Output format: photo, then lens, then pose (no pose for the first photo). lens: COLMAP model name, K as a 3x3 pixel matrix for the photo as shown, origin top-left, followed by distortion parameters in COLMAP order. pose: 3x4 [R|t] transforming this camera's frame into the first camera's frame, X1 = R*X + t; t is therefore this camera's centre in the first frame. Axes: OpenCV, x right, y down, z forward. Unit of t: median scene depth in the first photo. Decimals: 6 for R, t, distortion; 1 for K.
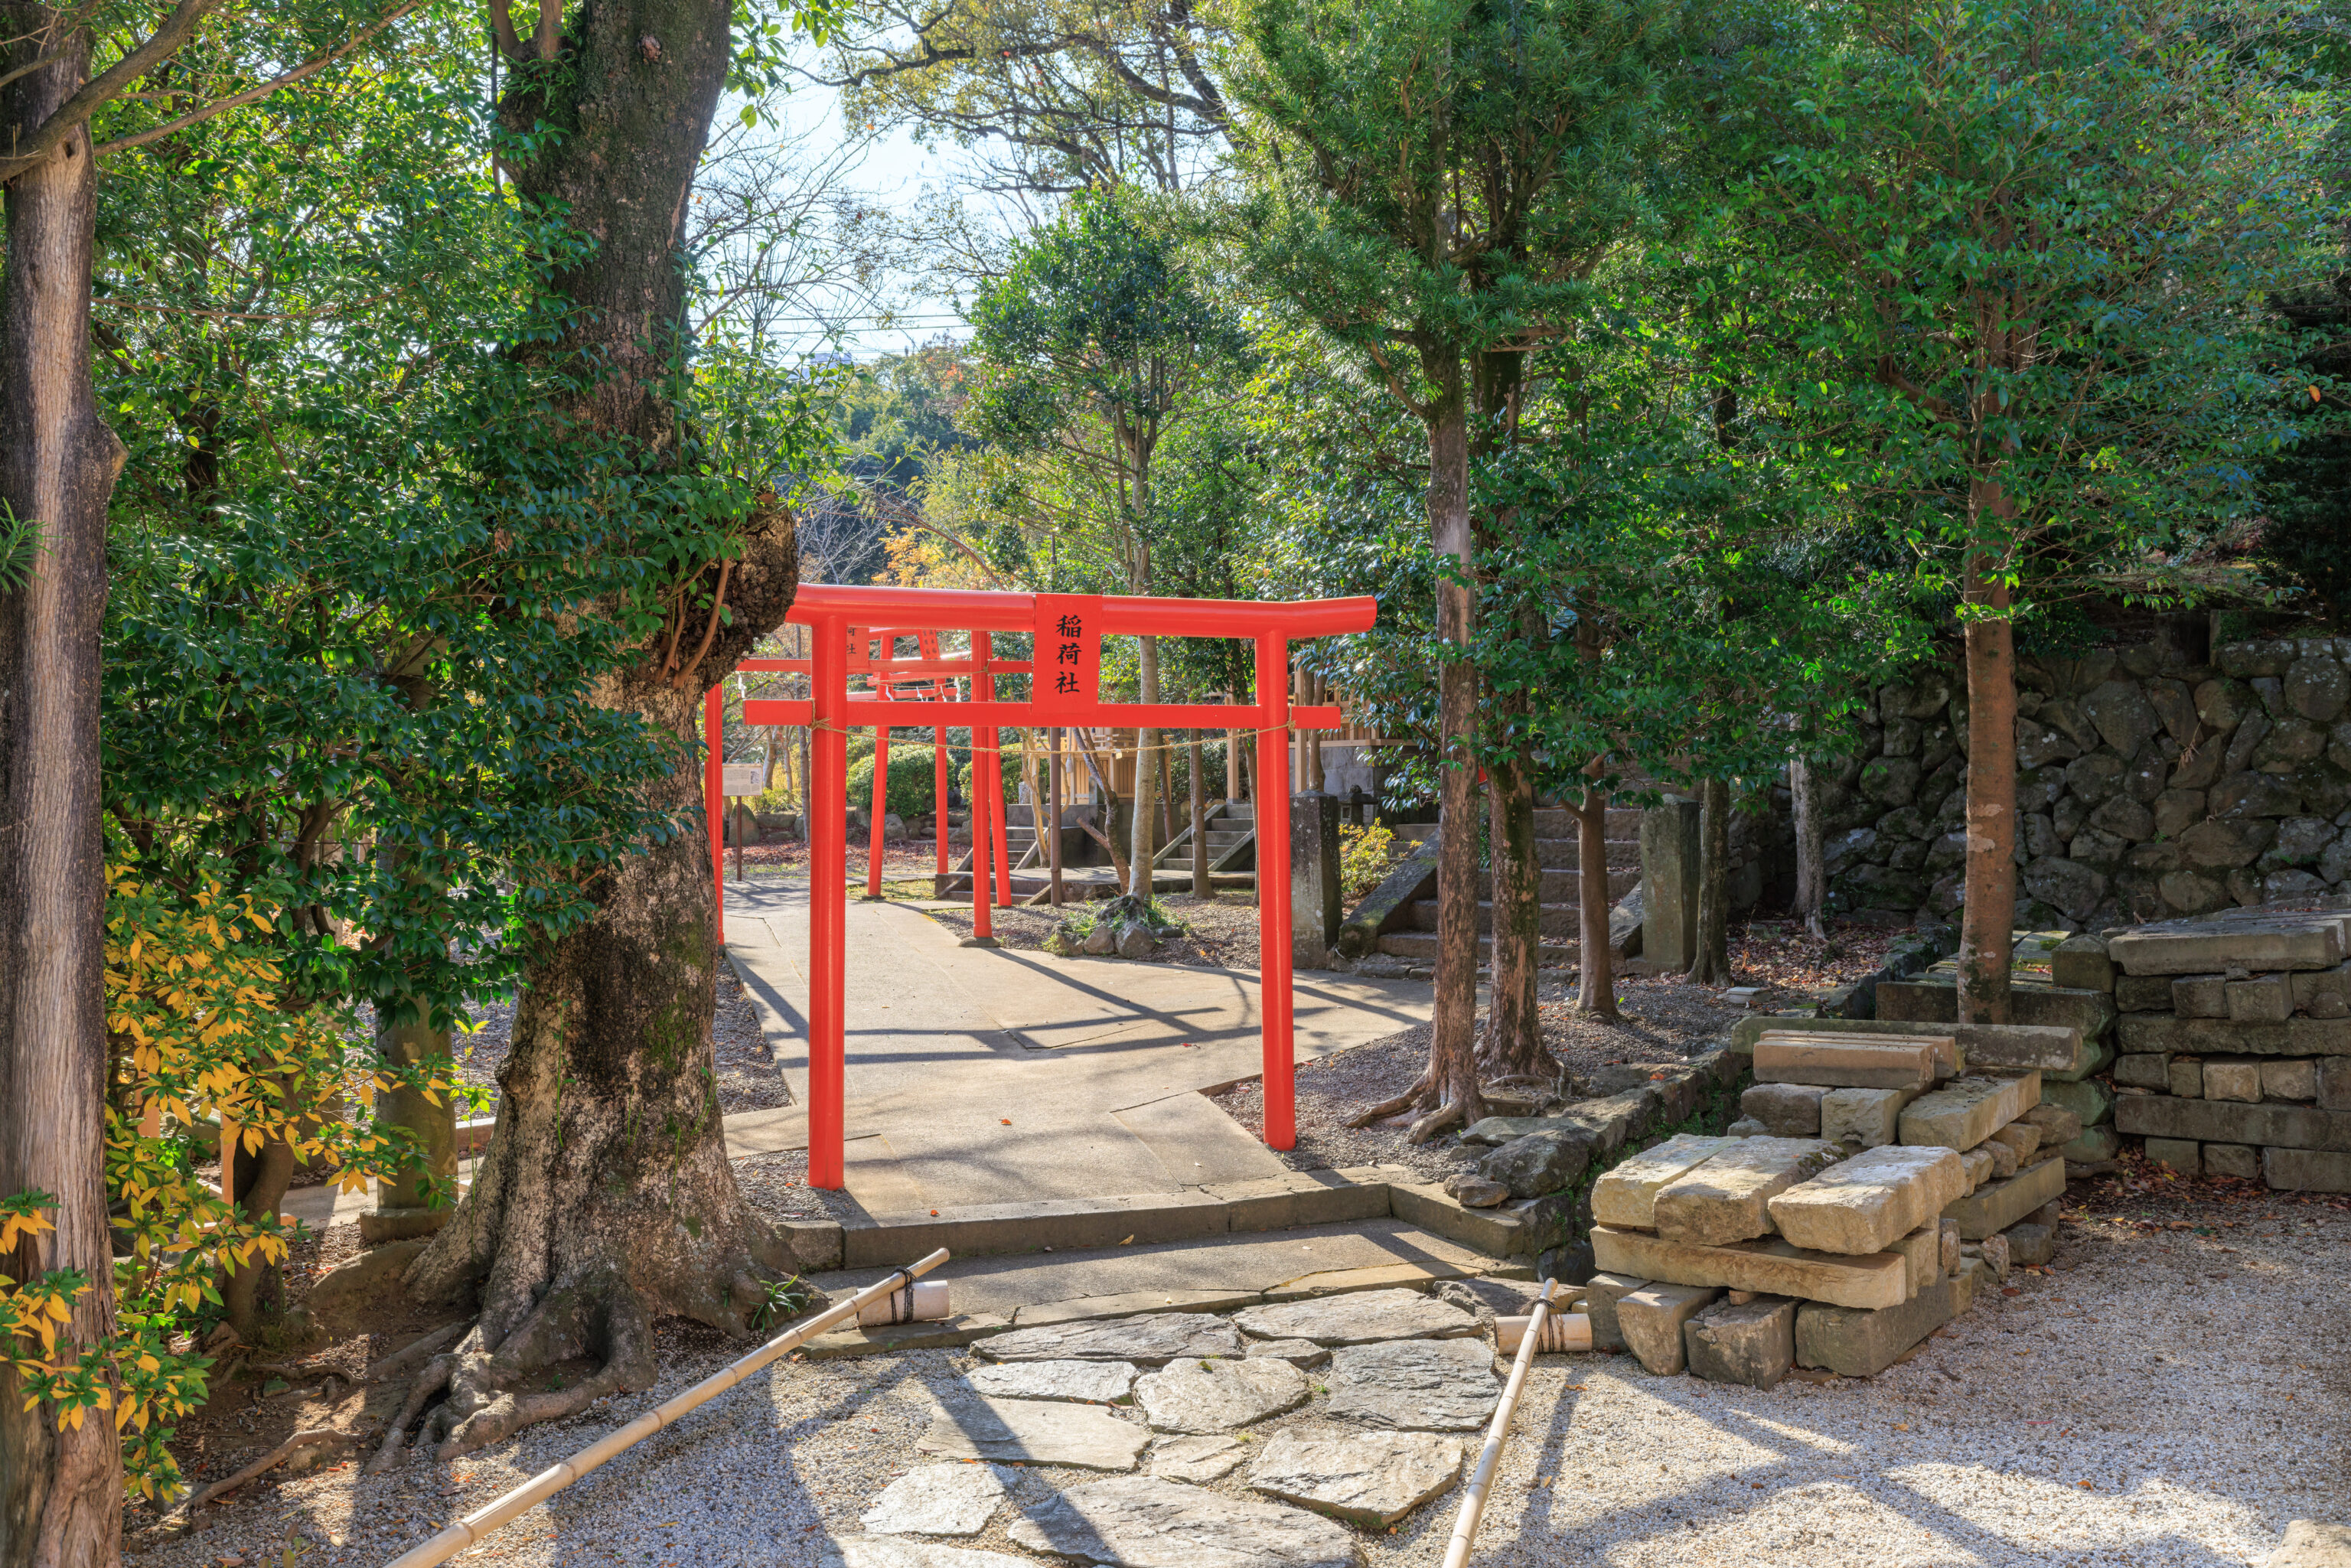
lens RADIAL K [[2049.0, 0, 1175.5], [0, 2049.0, 784.0], [0, 0, 1]] dist [-0.007913, -0.002344]
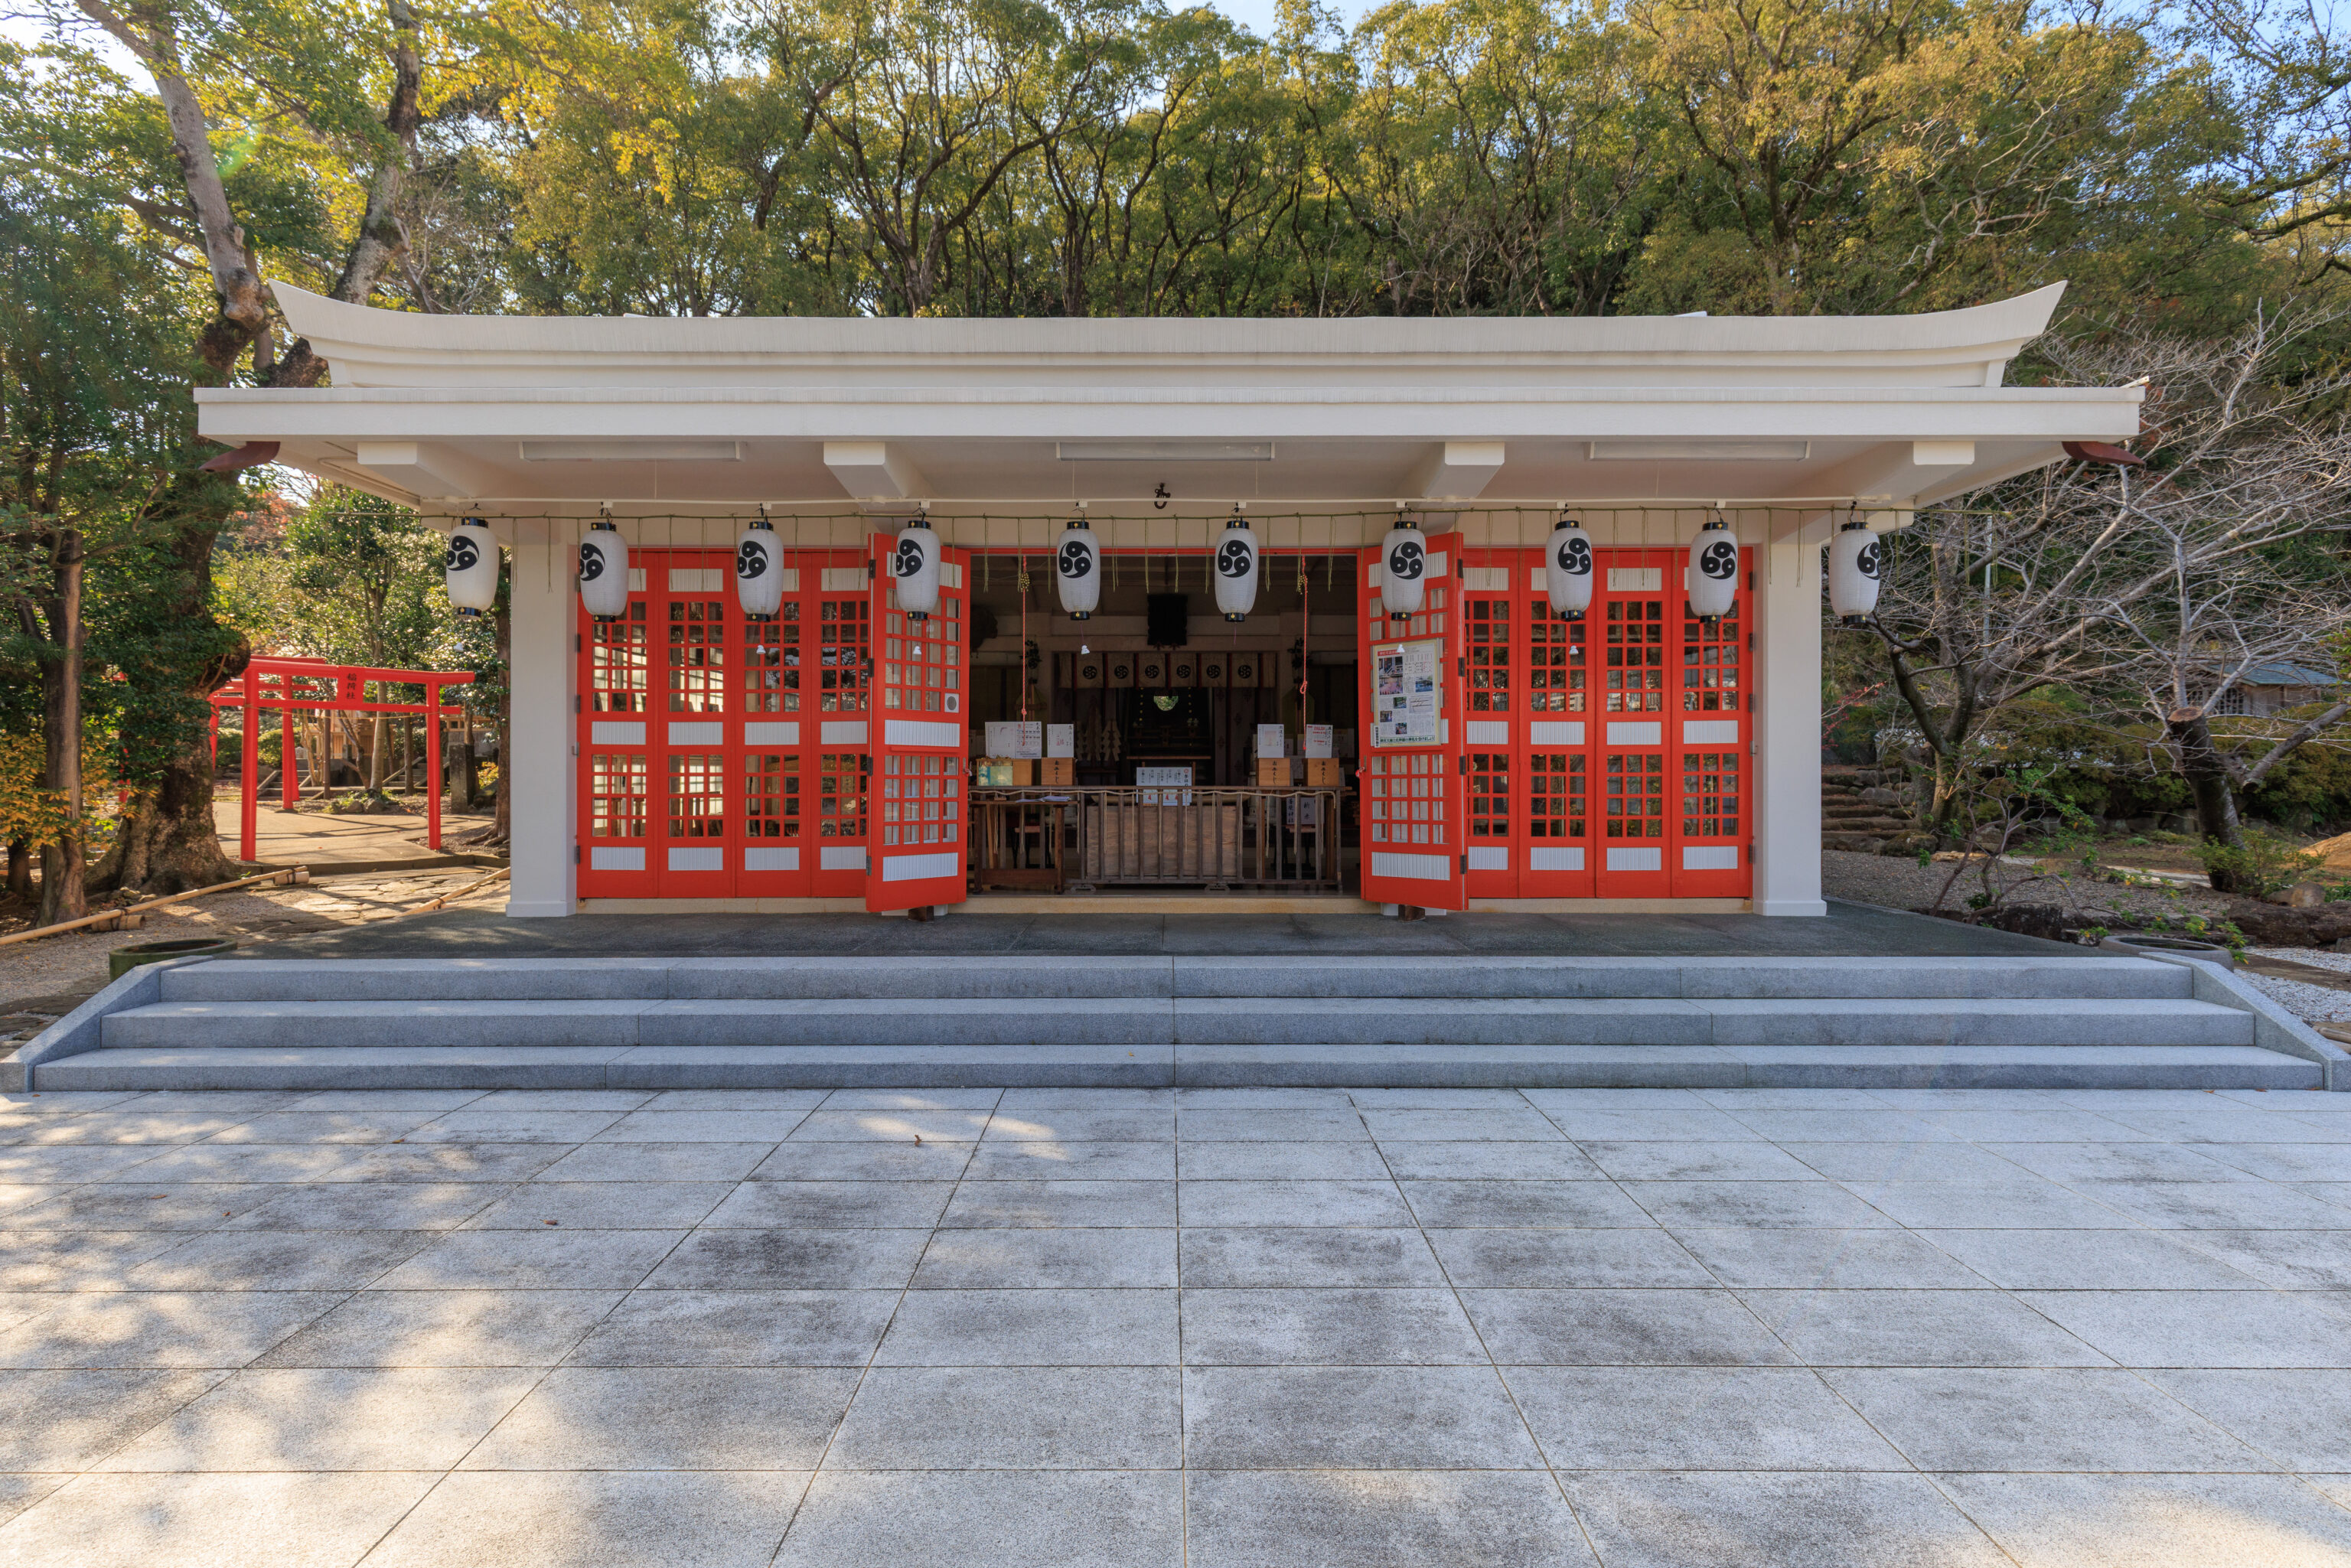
lens RADIAL K [[1081.7, 0, 1172.2], [0, 1081.7, 757.4], [0, 0, 1]] dist [0.002348, 0.000047]
pose [[0.813716, 0.009133, 0.581191, 0.004751], [-0.002701, 0.999925, -0.011931, 0.042887], [-0.581256, 0.008139, 0.813680, -0.758433]]
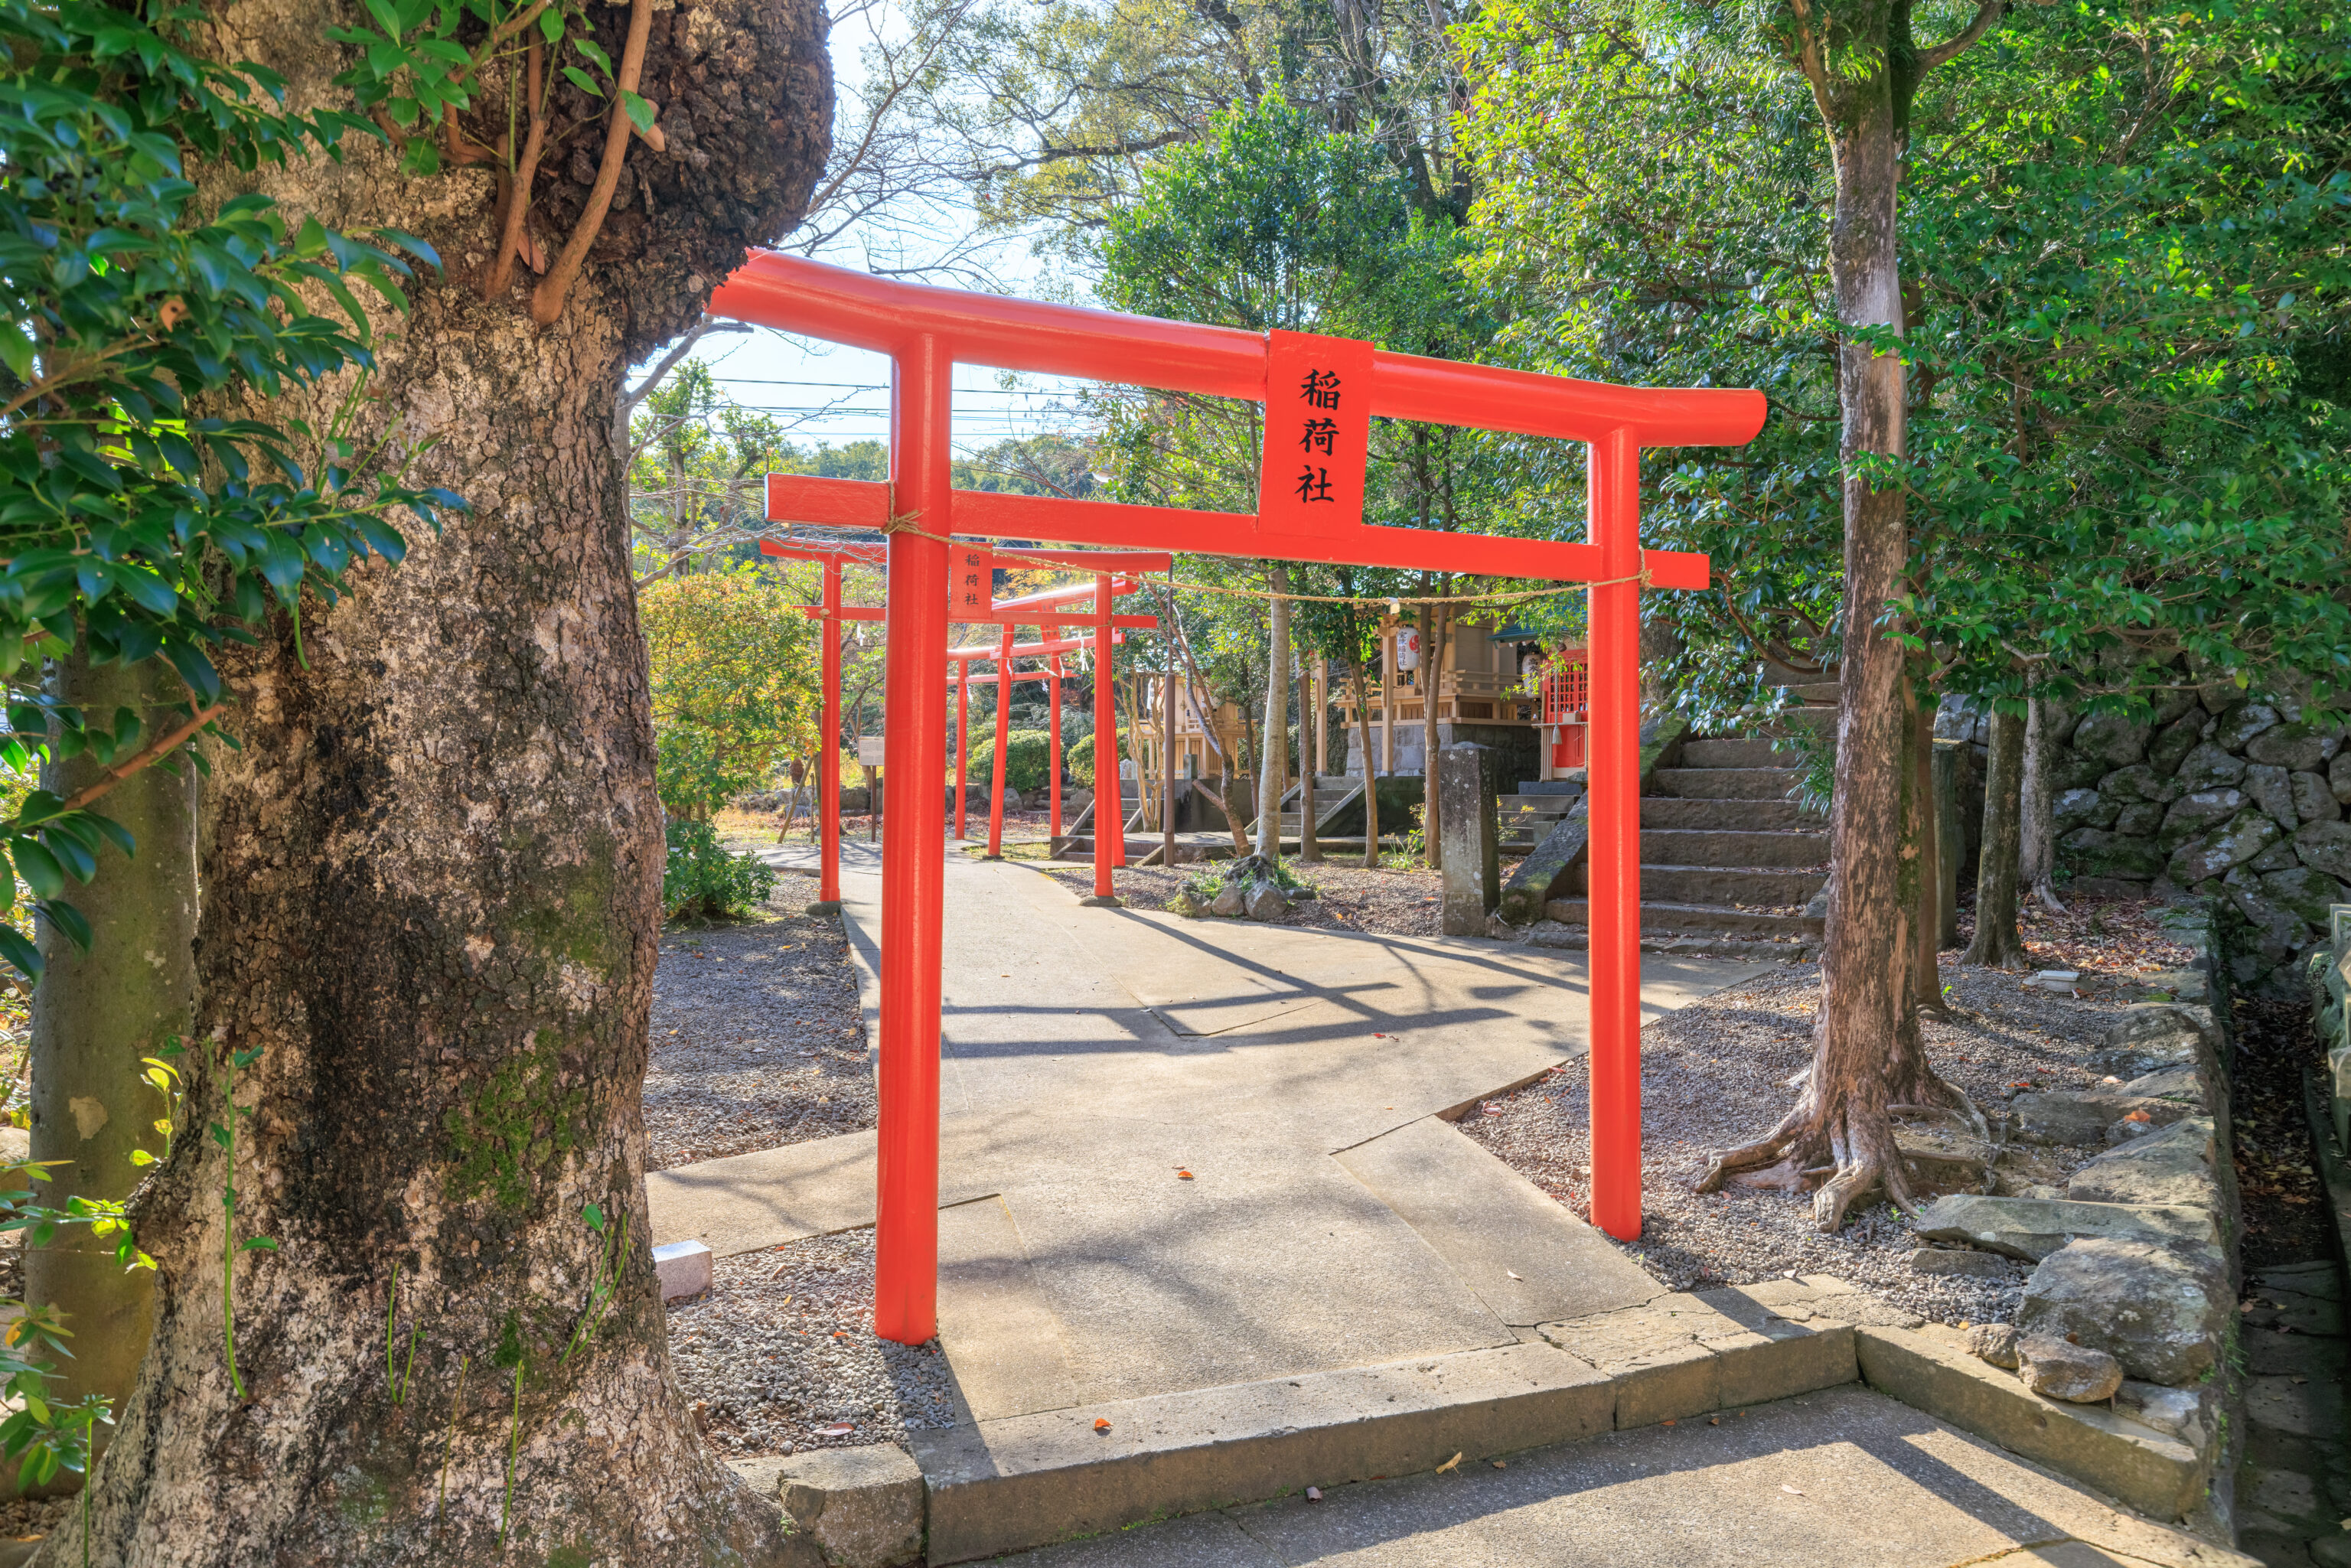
lens RADIAL K [[1484.0, 0, 1175.5], [0, 1484.0, 784.0], [0, 0, 1]] dist [-0.007756, -0.000208]
pose [[0.999634, 0.010671, -0.024856, -0.060784], [-0.010678, 0.999943, -0.000148, 0.029344], [0.024853, 0.000413, 0.999691, 0.413270]]
